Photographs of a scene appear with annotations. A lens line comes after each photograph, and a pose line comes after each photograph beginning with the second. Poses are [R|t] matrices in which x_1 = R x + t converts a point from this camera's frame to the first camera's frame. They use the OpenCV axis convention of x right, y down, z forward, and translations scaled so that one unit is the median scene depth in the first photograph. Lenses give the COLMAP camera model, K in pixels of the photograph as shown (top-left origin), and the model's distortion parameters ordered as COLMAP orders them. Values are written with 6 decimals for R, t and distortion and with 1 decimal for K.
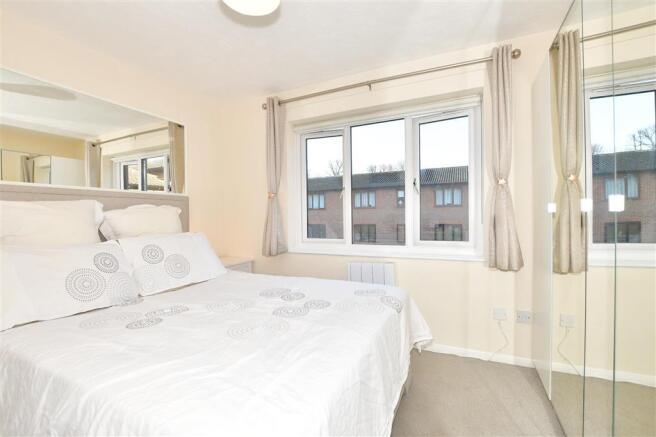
lens RADIAL K [[289.2, 0, 329.0], [0, 289.2, 220.8], [0, 0, 1]] dist [-0.030746, 0.003539]
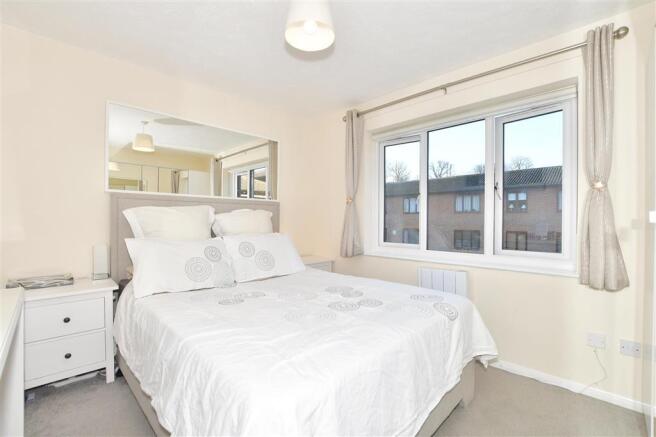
lens RADIAL K [[289.2, 0, 327.7], [0, 289.2, 218.9], [0, 0, 1]] dist [-0.030746, 0.003539]
pose [[0.943334, 0.015605, -0.331476, 0.114075], [-0.021885, 0.999645, -0.015220, -0.004143], [0.331121, 0.021612, 0.943341, -0.057031]]
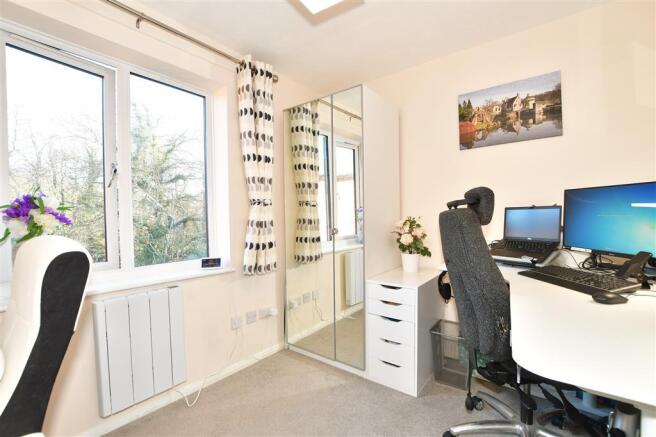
lens RADIAL K [[289.2, 0, 328.2], [0, 289.2, 220.3], [0, 0, 1]] dist [-0.030746, 0.003539]
pose [[0.199577, 0.010557, 0.979825, -0.552788], [0.016458, 0.999765, -0.014124, -0.009557], [-0.979744, 0.018945, 0.199356, 0.664293]]
